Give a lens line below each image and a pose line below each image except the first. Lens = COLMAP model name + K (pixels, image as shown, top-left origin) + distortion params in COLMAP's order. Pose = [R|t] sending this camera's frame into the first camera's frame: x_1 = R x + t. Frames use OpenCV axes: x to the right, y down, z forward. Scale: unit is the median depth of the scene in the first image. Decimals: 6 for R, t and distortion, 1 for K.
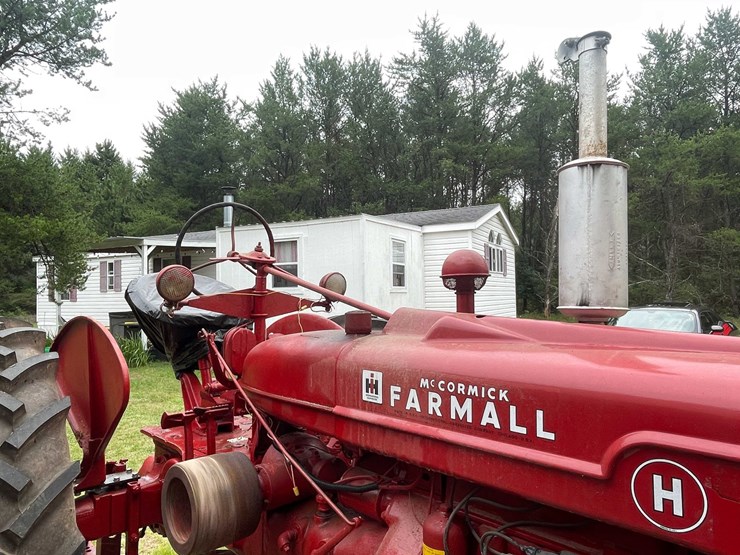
lens RADIAL K [[514.6, 0, 369.2], [0, 514.6, 281.4], [0, 0, 1]] dist [-0.000951, -0.005108]
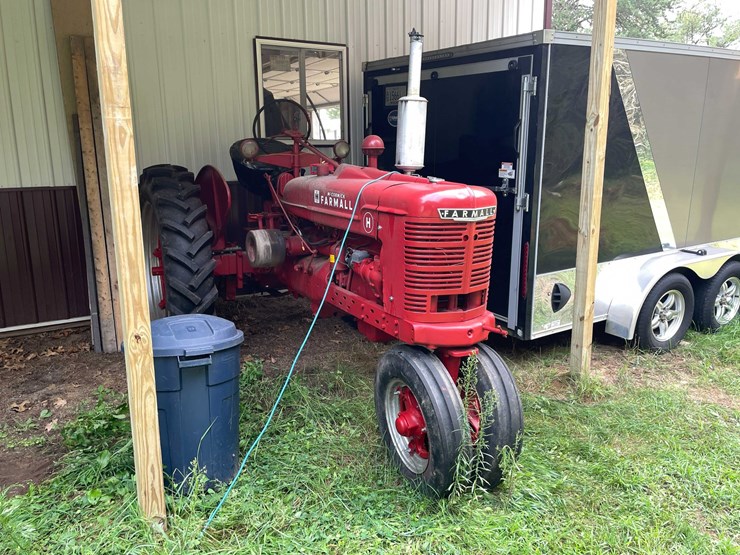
lens RADIAL K [[608.6, 0, 370.0], [0, 608.6, 277.5], [0, 0, 1]] dist [0.087788, -0.131004]
pose [[0.967472, 0.066655, -0.244040, 1.170419], [-0.005241, 0.969739, 0.244089, -0.160447], [0.252925, -0.234870, 0.938544, -2.099429]]
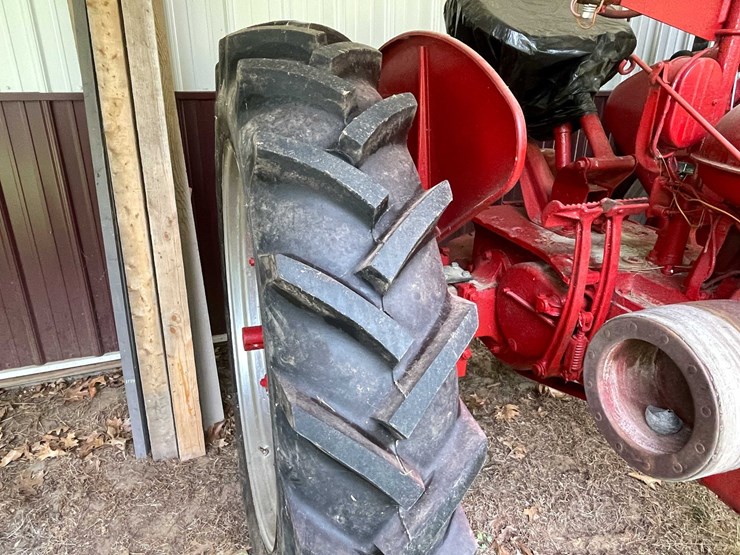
lens RADIAL K [[514.6, 0, 369.2], [0, 514.6, 281.4], [0, 0, 1]] dist [-0.000951, -0.005108]
pose [[0.915285, 0.185584, -0.357507, -0.615926], [-0.020957, 0.908279, 0.417840, 0.161766], [0.402260, -0.374951, 0.835224, 0.642871]]
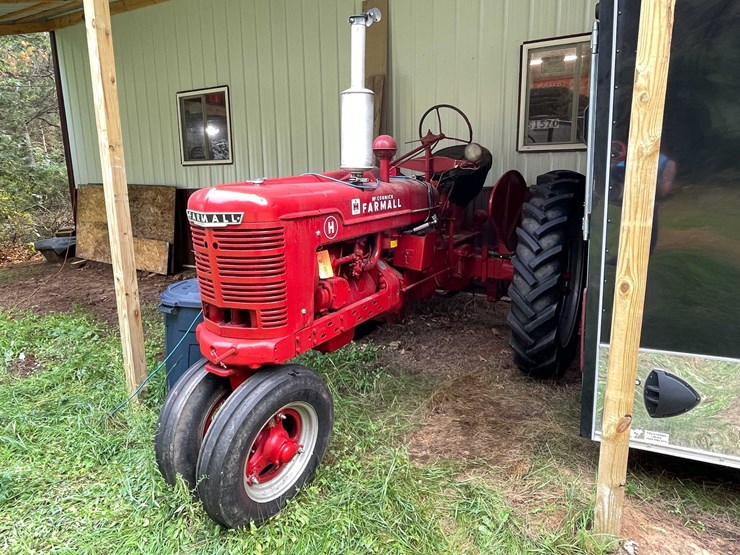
lens RADIAL K [[492.0, 0, 358.0], [0, 492.0, 277.4], [0, 0, 1]] dist [-0.002304, -0.001389]
pose [[0.248153, 0.219983, -0.943413, 2.887342], [0.048106, 0.969875, 0.238807, 0.008225], [0.967526, -0.104645, 0.230095, 0.612267]]
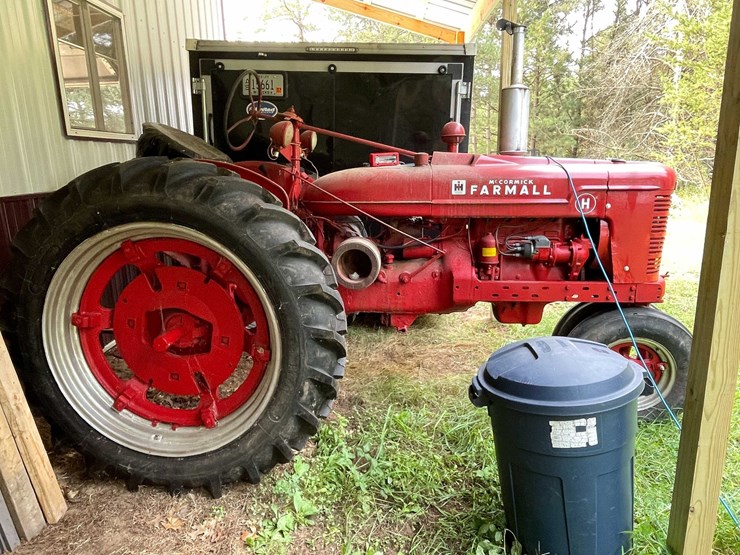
lens RADIAL K [[514.6, 0, 369.2], [0, 514.6, 281.4], [0, 0, 1]] dist [-0.000951, -0.005108]
pose [[0.729595, -0.143765, 0.668597, -2.091299], [-0.024916, 0.971417, 0.236067, 0.103872], [-0.683425, -0.188892, 0.705160, -0.399914]]
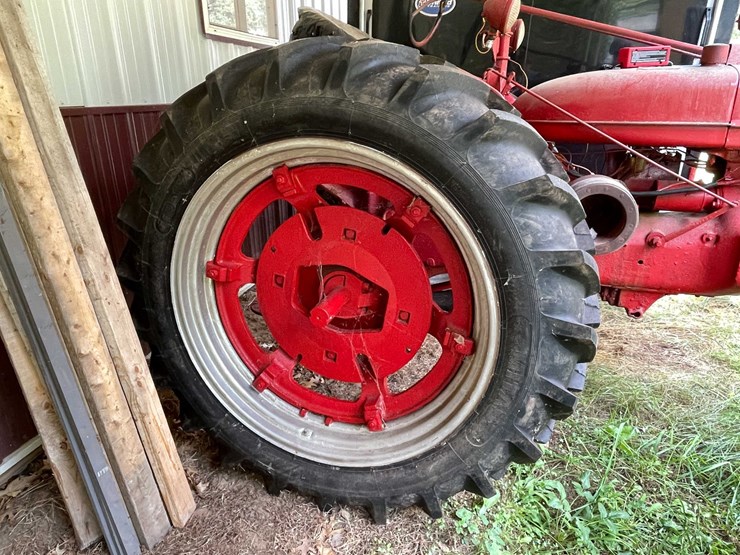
lens RADIAL K [[514.6, 0, 369.2], [0, 514.6, 281.4], [0, 0, 1]] dist [-0.000951, -0.005108]
pose [[0.864501, -0.152898, 0.478811, -1.926412], [-0.032611, 0.933540, 0.356986, 0.233458], [-0.501571, -0.324229, 0.802061, 0.347680]]
